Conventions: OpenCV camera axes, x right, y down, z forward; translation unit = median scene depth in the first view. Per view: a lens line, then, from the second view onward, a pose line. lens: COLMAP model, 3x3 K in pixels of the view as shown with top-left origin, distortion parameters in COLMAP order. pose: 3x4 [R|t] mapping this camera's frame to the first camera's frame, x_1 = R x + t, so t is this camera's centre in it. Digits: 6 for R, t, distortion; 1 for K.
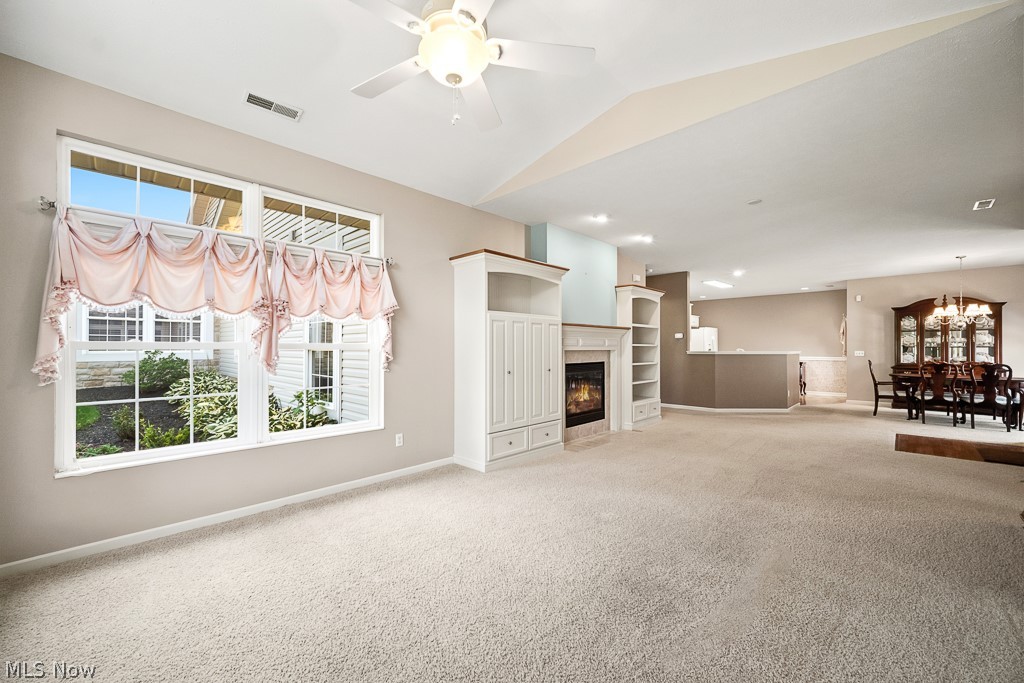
lens RADIAL K [[409.7, 0, 511.6], [0, 409.7, 342.4], [0, 0, 1]] dist [-0.001888, 0.000745]
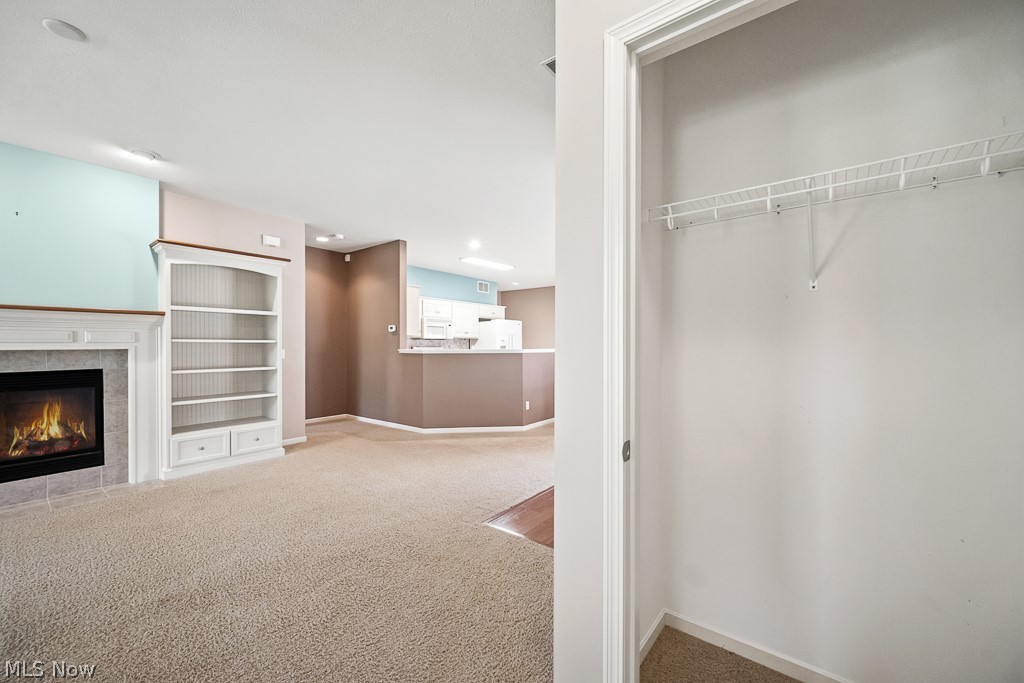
lens RADIAL K [[409.7, 0, 515.1], [0, 409.7, 344.8], [0, 0, 1]] dist [-0.001888, 0.000745]
pose [[0.993501, -0.005444, 0.113697, 0.751116], [0.004107, 0.999920, 0.011987, 0.007129], [-0.113753, -0.011442, 0.993443, 0.345295]]
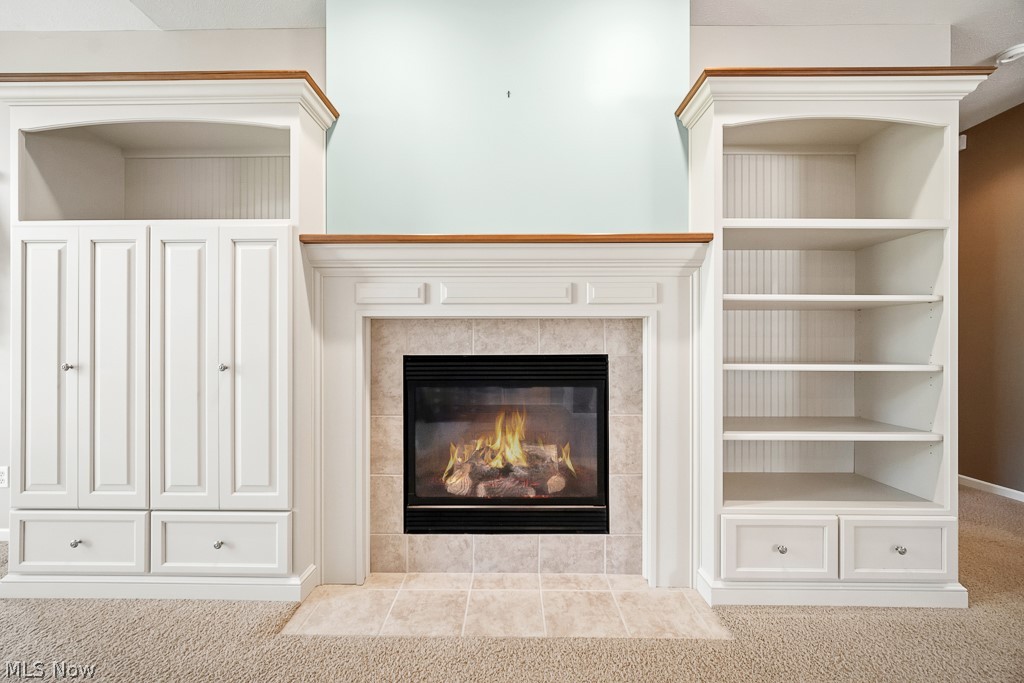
lens RADIAL K [[409.7, 0, 503.2], [0, 409.7, 344.9], [0, 0, 1]] dist [-0.001888, 0.000745]
pose [[0.688235, -0.001648, -0.725486, 0.401716], [0.006227, 0.999974, 0.003636, 0.037440], [0.725462, -0.007020, 0.688227, 0.721009]]
